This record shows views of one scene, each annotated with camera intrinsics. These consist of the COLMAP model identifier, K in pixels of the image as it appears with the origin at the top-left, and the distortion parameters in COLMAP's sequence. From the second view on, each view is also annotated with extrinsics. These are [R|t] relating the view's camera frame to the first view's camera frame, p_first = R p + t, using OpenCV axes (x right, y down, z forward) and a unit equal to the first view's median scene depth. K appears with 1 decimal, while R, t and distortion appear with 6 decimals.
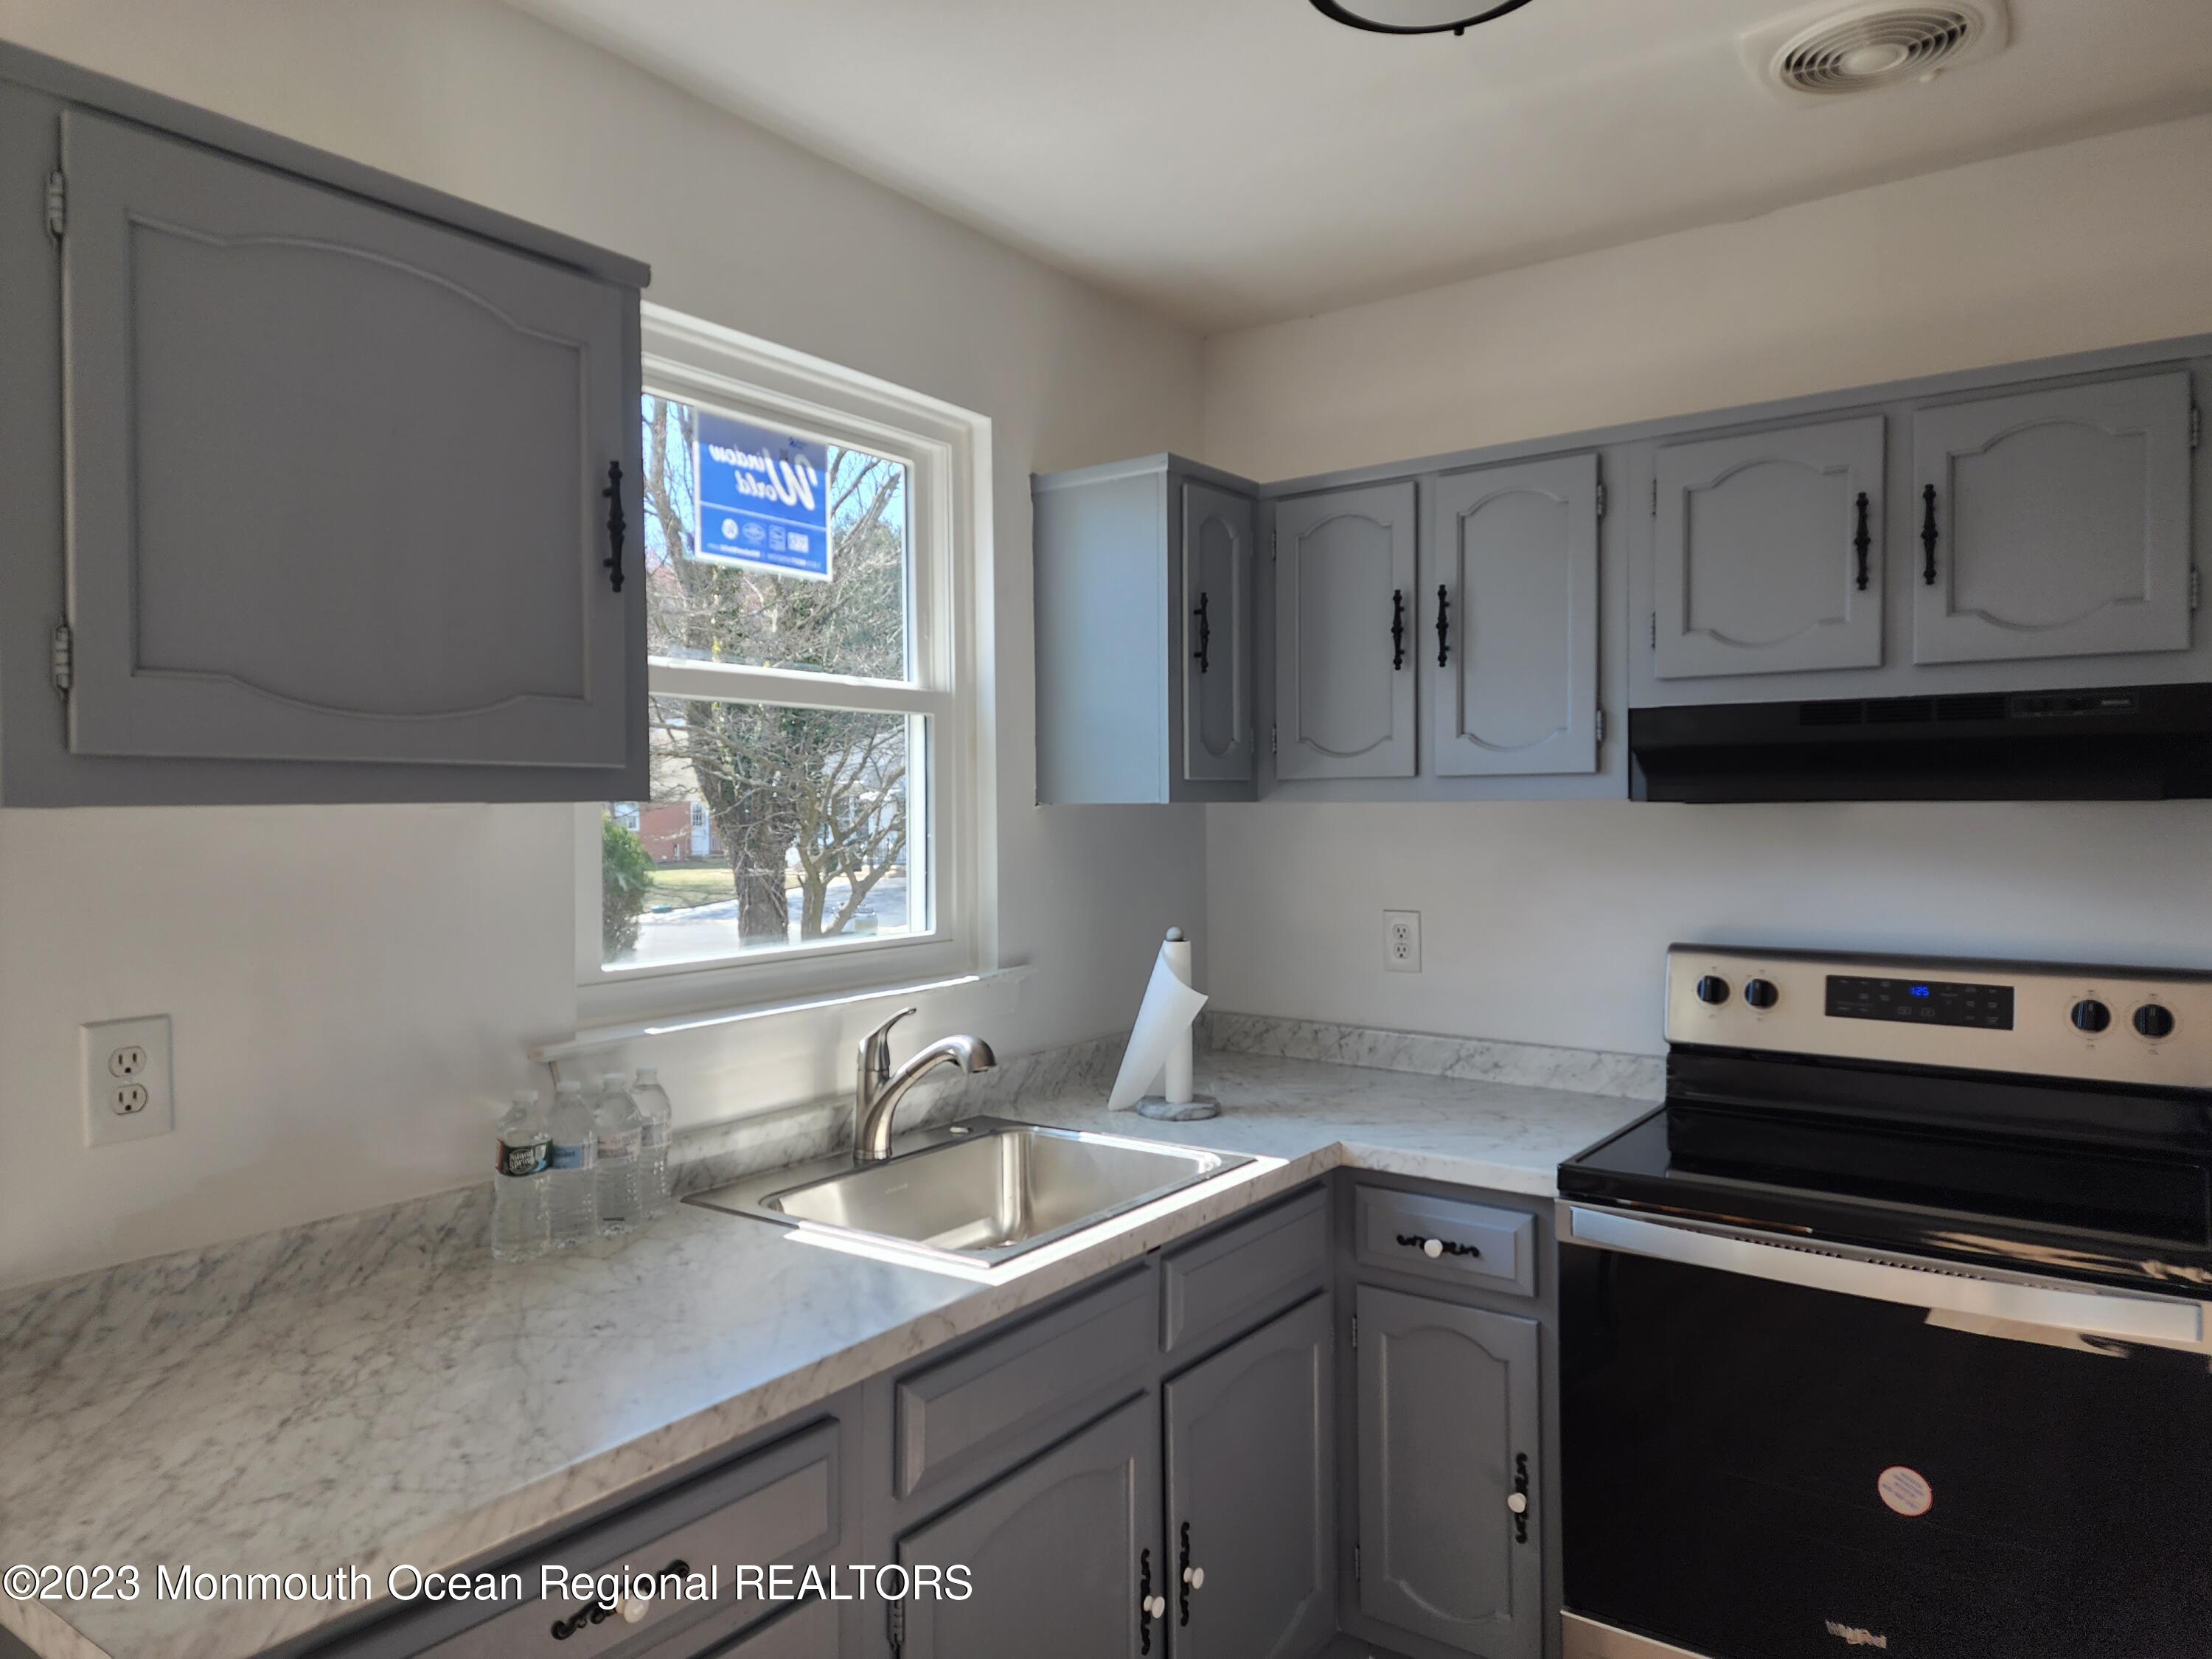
lens RADIAL K [[1494.0, 0, 1090.1], [0, 1494.0, 822.7], [0, 0, 1]] dist [0.082831, -0.074344]
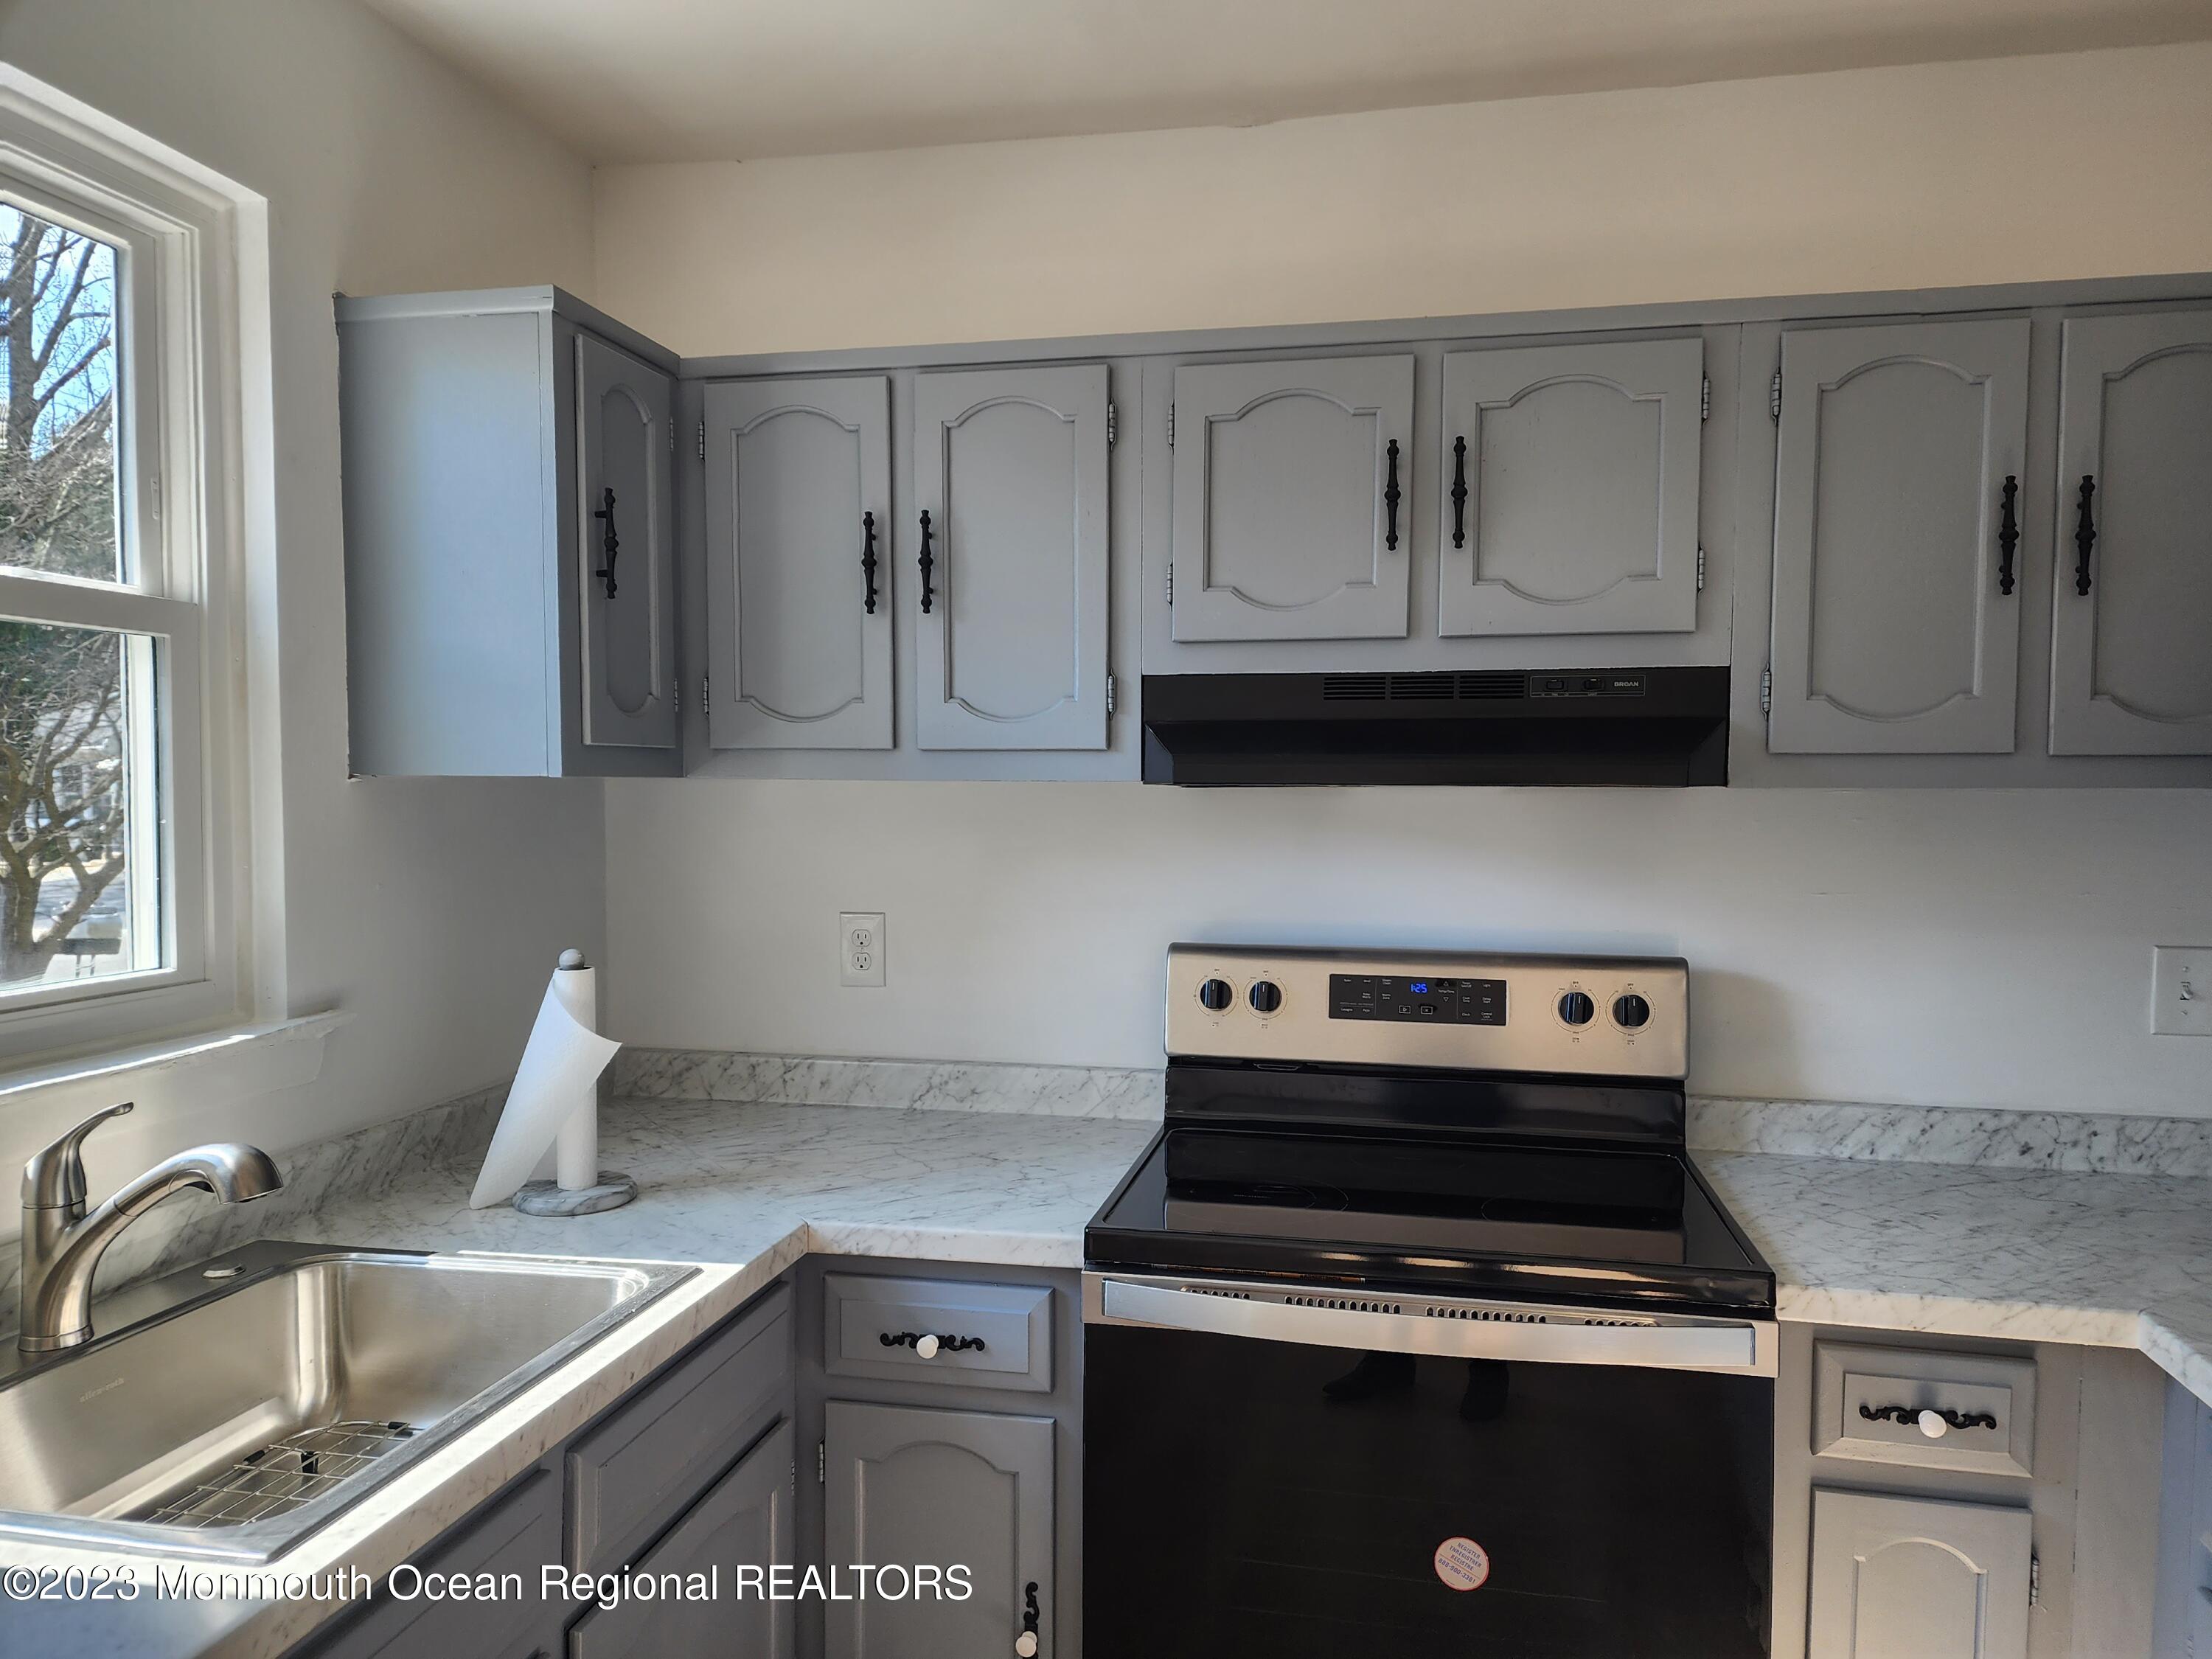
lens RADIAL K [[1494.0, 0, 1135.1], [0, 1494.0, 852.8], [0, 0, 1]] dist [0.082831, -0.074344]
pose [[0.905152, -0.009283, 0.424987, -0.007597], [-0.004951, 0.999463, 0.032377, -0.002116], [-0.425059, -0.031410, 0.904620, 0.239465]]
